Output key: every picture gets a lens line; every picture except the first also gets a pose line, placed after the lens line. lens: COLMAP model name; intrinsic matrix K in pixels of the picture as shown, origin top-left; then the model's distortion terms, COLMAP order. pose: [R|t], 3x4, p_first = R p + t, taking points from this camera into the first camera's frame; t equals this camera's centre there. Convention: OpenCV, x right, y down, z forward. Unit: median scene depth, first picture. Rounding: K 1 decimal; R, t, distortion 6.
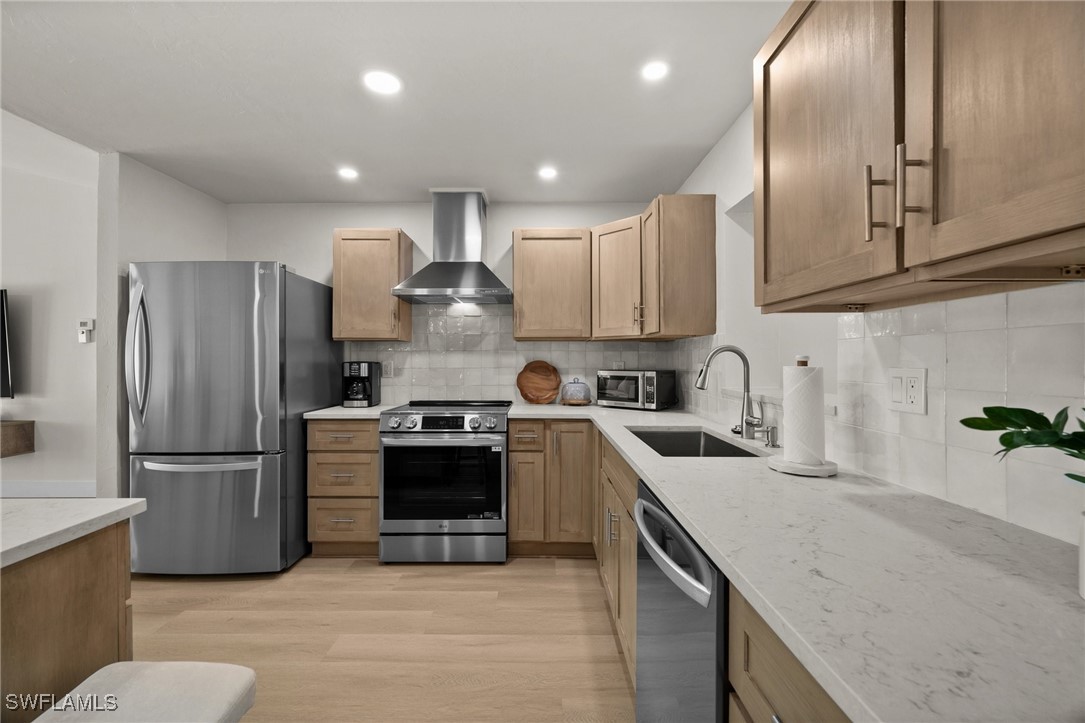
lens RADIAL K [[439.5, 0, 537.9], [0, 439.5, 361.7], [0, 0, 1]] dist [-0.001901, 0.000452]
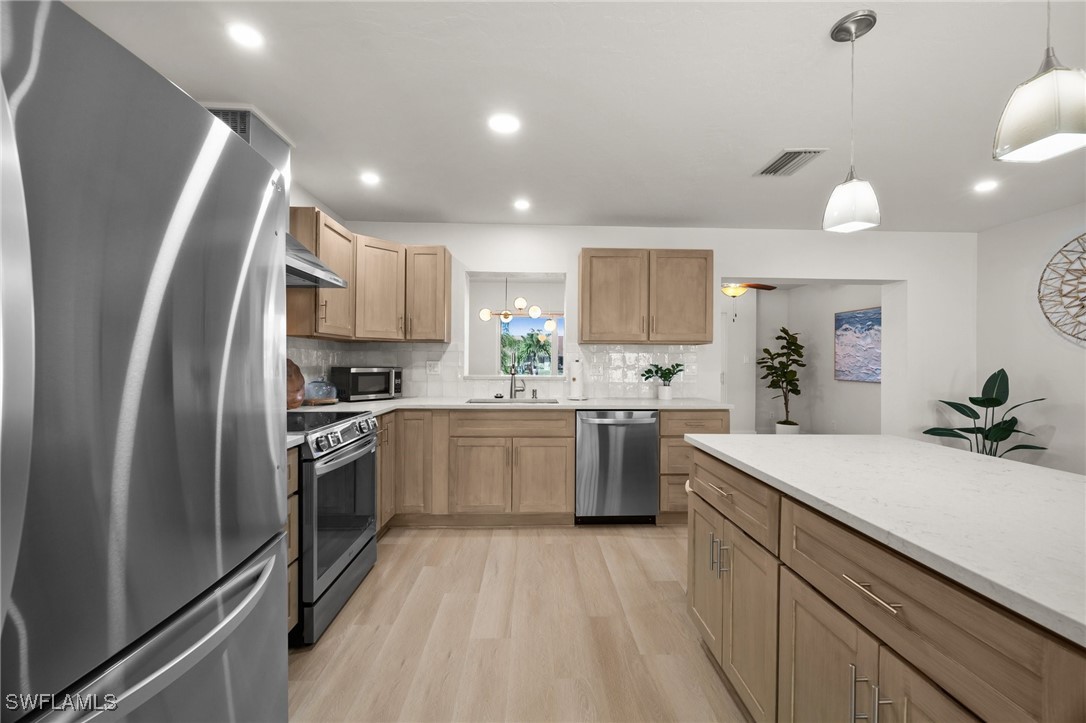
lens RADIAL K [[439.9, 0, 543.0], [0, 439.9, 359.4], [0, 0, 1]] dist [-0.001901, 0.000452]
pose [[-0.038706, 0.000671, 0.999250, -1.065043], [-0.001774, 0.999998, -0.000740, -0.002138], [-0.999249, -0.001801, -0.038705, 0.647417]]
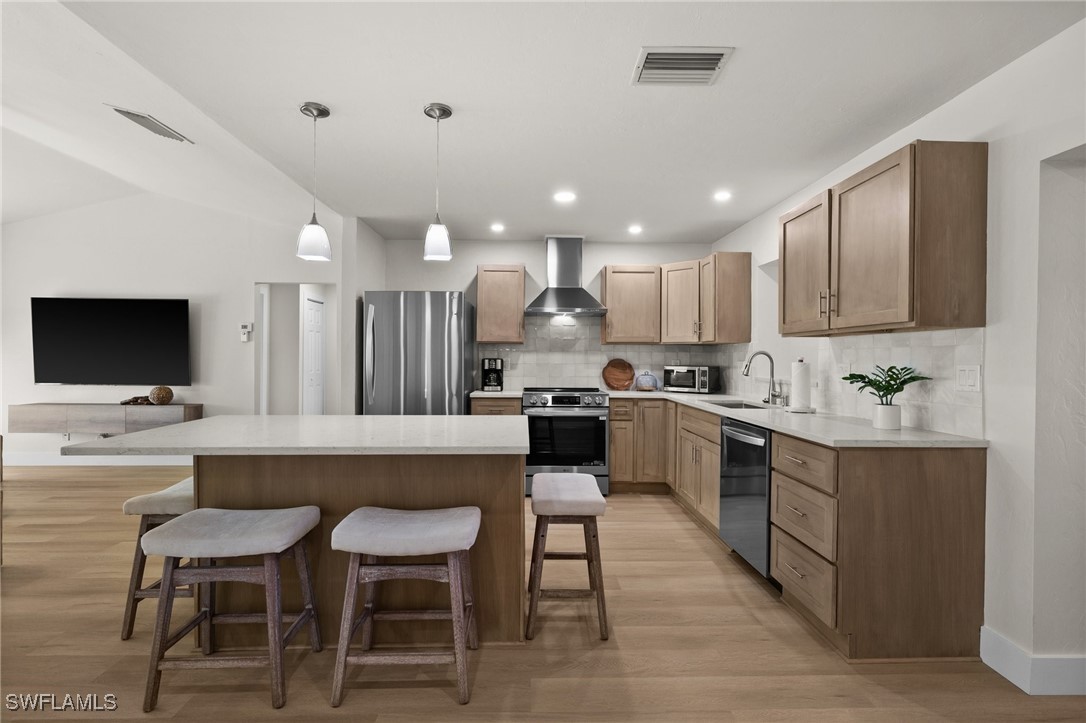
lens RADIAL K [[499.8, 0, 538.7], [0, 499.8, 360.8], [0, 0, 1]] dist [-0.001638, -0.000558]
pose [[0.999569, 0.007275, 0.028436, -0.350999], [-0.007326, 0.999972, 0.001675, 0.003672], [-0.028423, -0.001883, 0.999594, -0.660838]]
